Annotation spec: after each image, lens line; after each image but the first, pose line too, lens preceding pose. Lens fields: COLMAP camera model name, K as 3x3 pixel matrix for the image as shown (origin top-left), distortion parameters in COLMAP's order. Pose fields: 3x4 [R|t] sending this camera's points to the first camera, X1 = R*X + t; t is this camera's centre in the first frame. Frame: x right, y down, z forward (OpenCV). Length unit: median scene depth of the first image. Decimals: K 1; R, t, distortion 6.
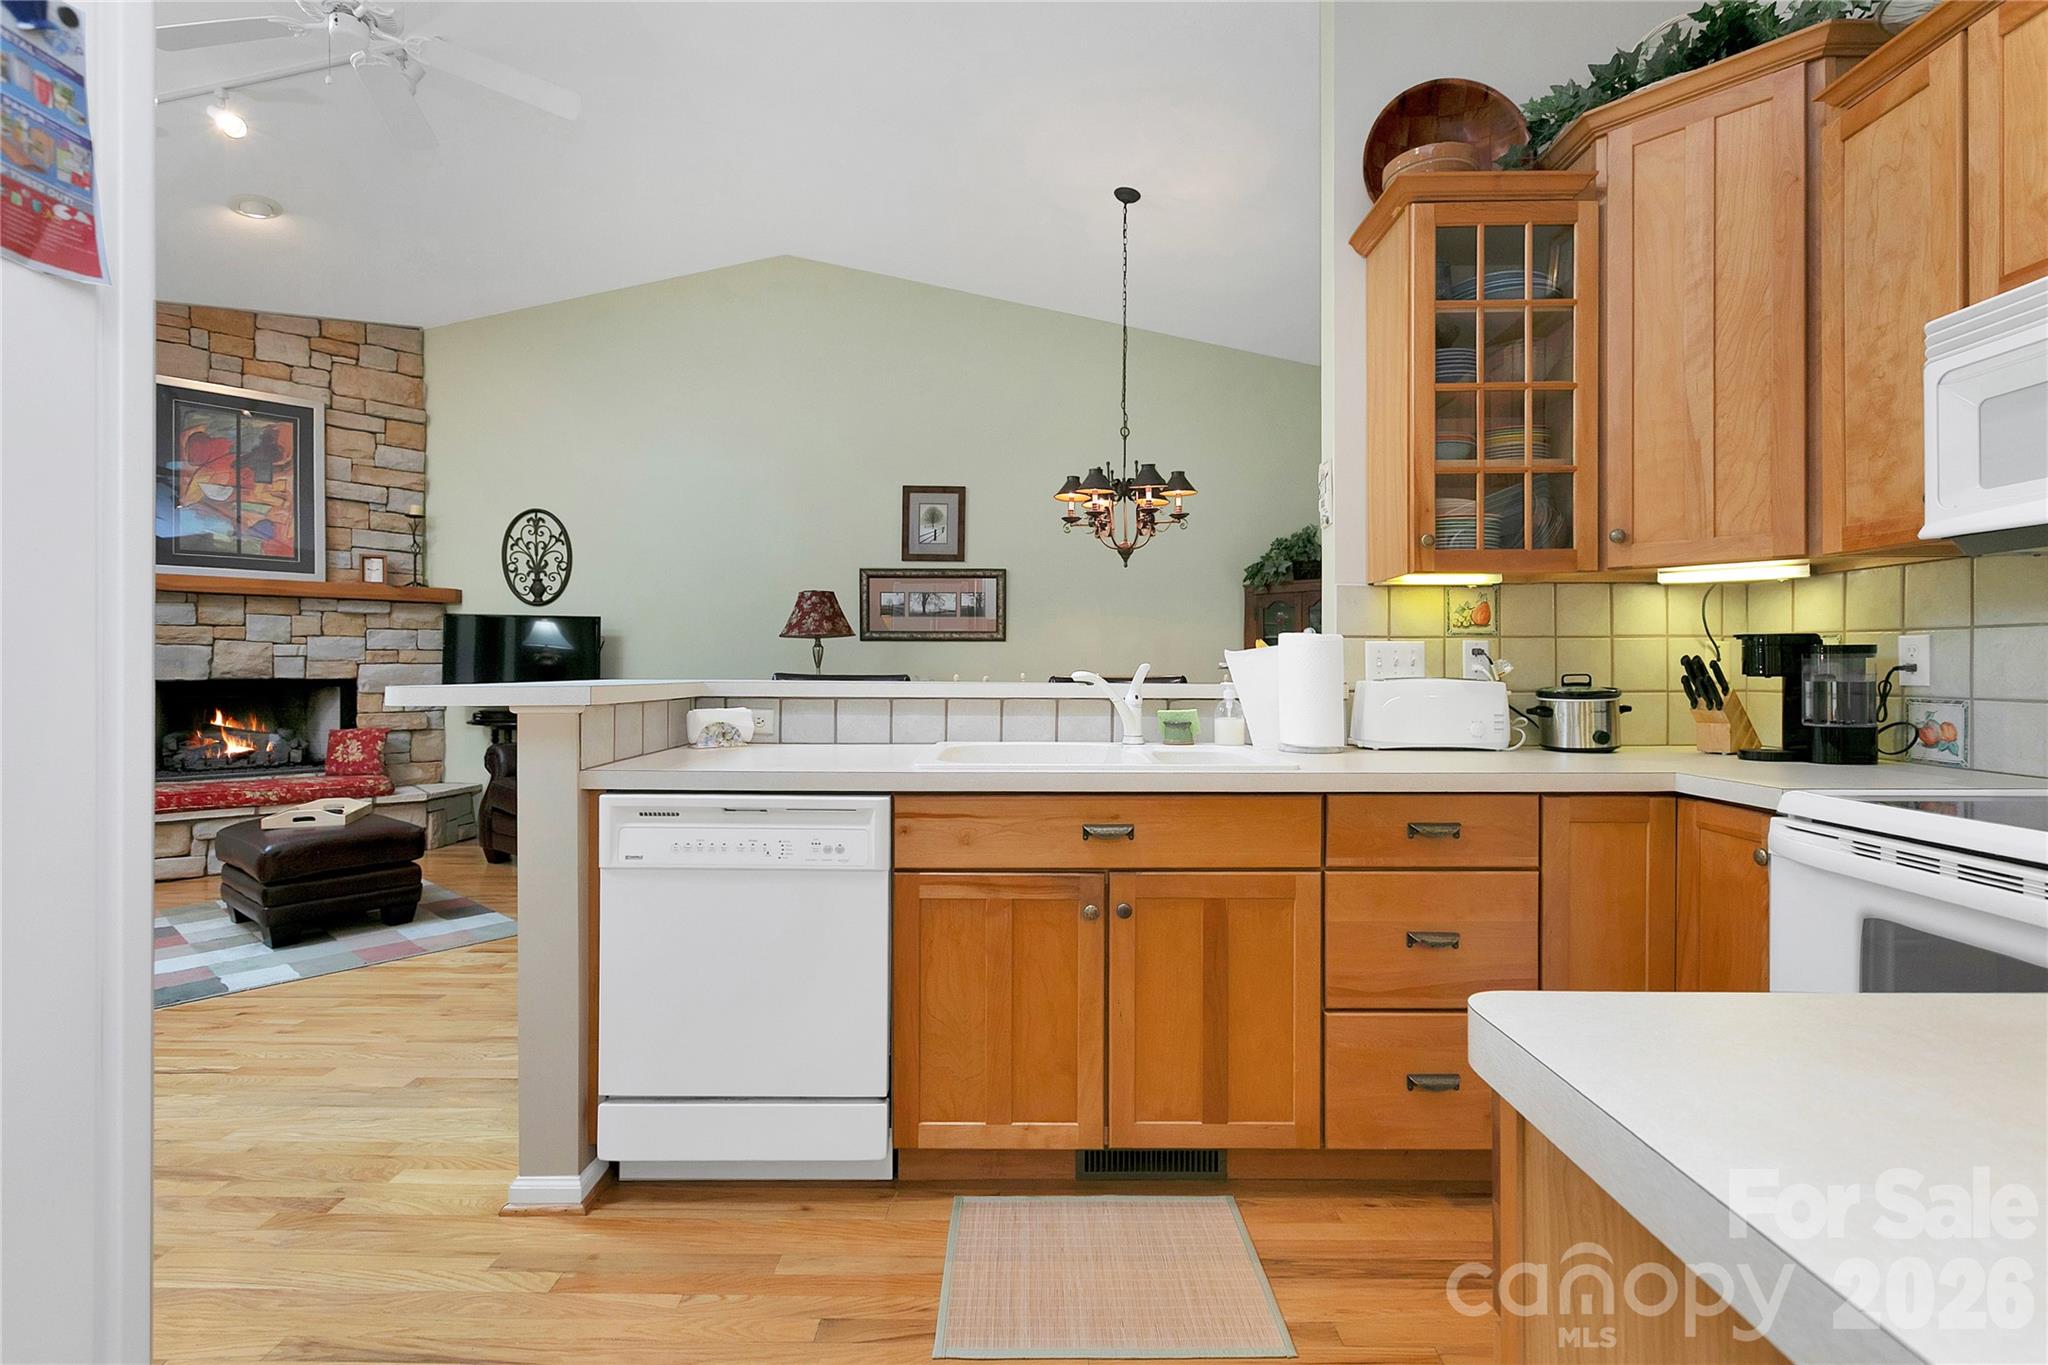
lens RADIAL K [[924.0, 0, 1017.2], [0, 924.0, 665.9], [0, 0, 1]] dist [0.021124, -0.009116]
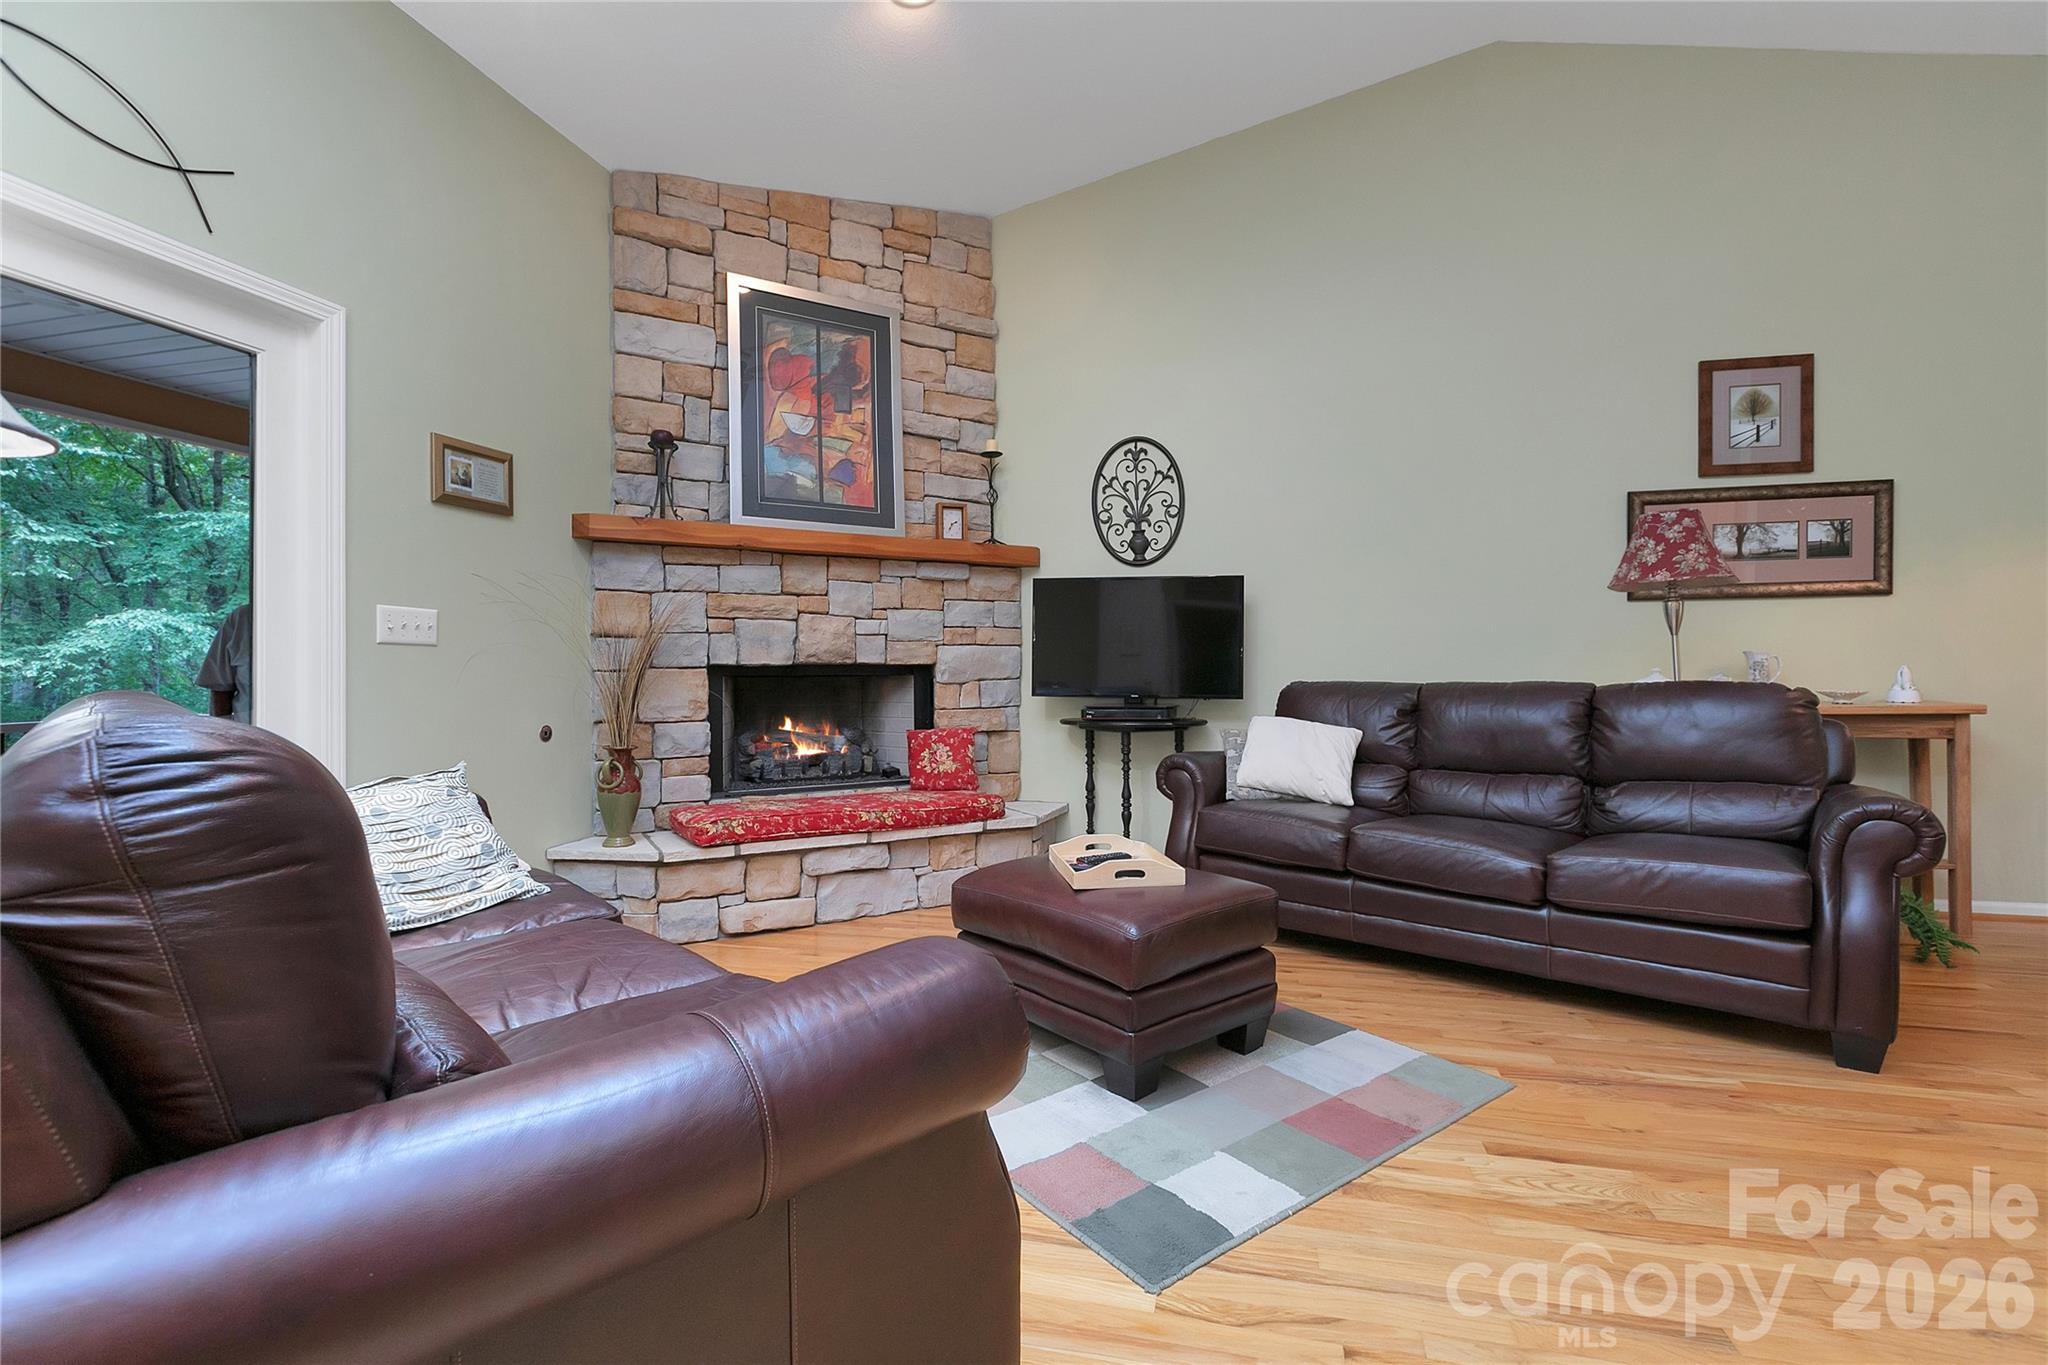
lens RADIAL K [[916.0, 0, 1031.9], [0, 916.0, 665.4], [0, 0, 1]] dist [0.000602, 0.000007]
pose [[0.973790, -0.010791, -0.227194, -0.443311], [0.008476, 0.999902, -0.011161, 0.022852], [0.227292, 0.008943, 0.973786, 0.269765]]
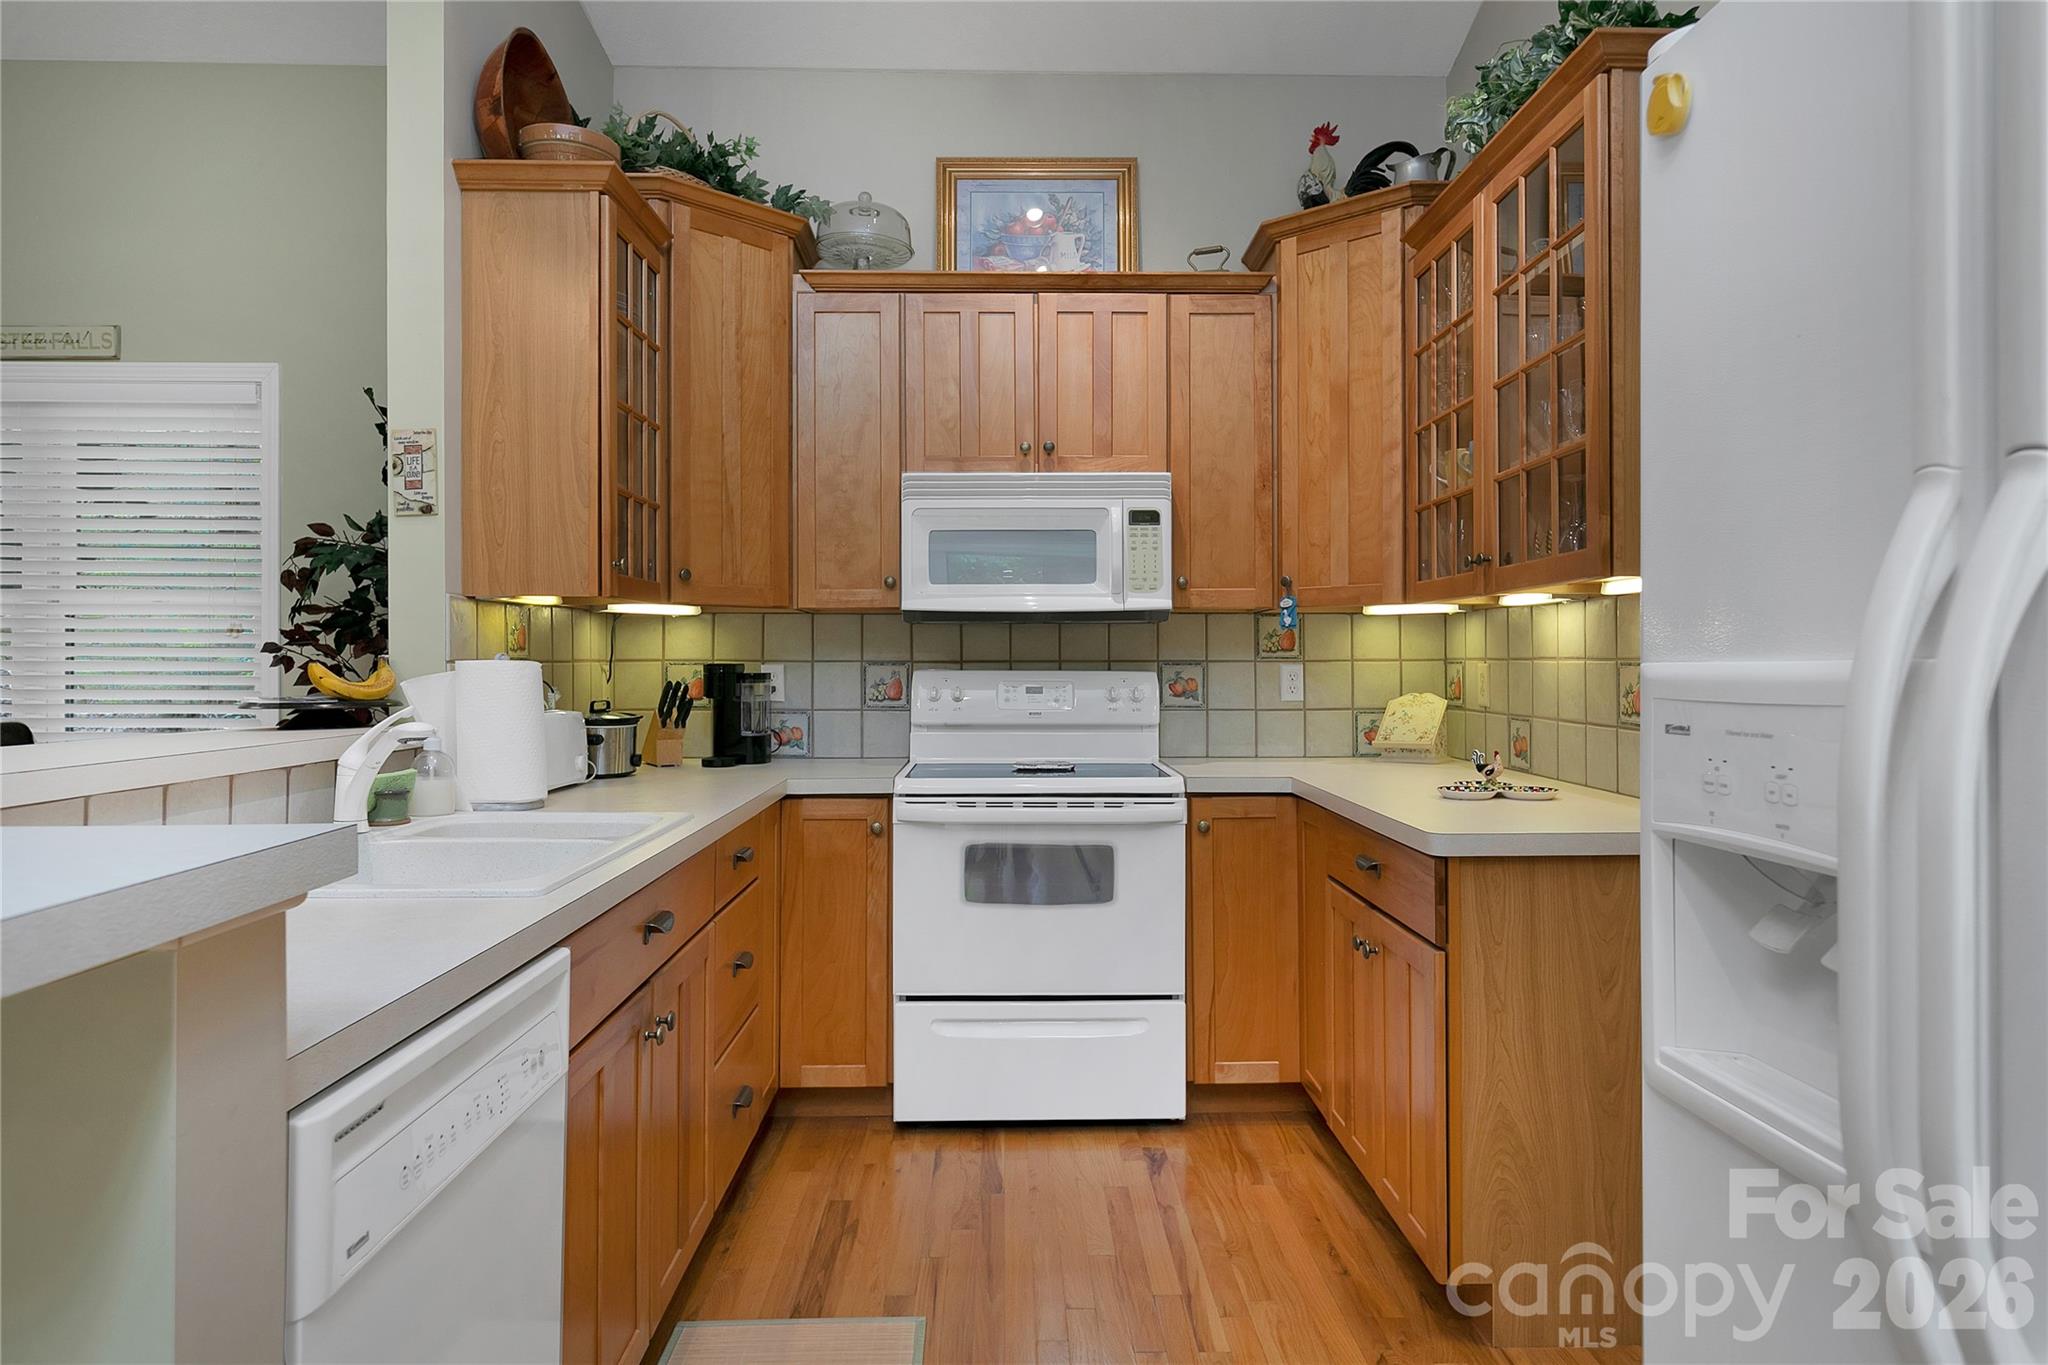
lens RADIAL K [[1235.0, 0, 1038.4], [0, 1235.0, 658.7], [0, 0, 1]] dist [-0.000018, -0.000634]
pose [[-0.047807, 0.001943, 0.998855, -0.306367], [0.000174, 0.999998, -0.001937, -0.013644], [-0.998857, 0.000081, -0.047807, 0.239532]]
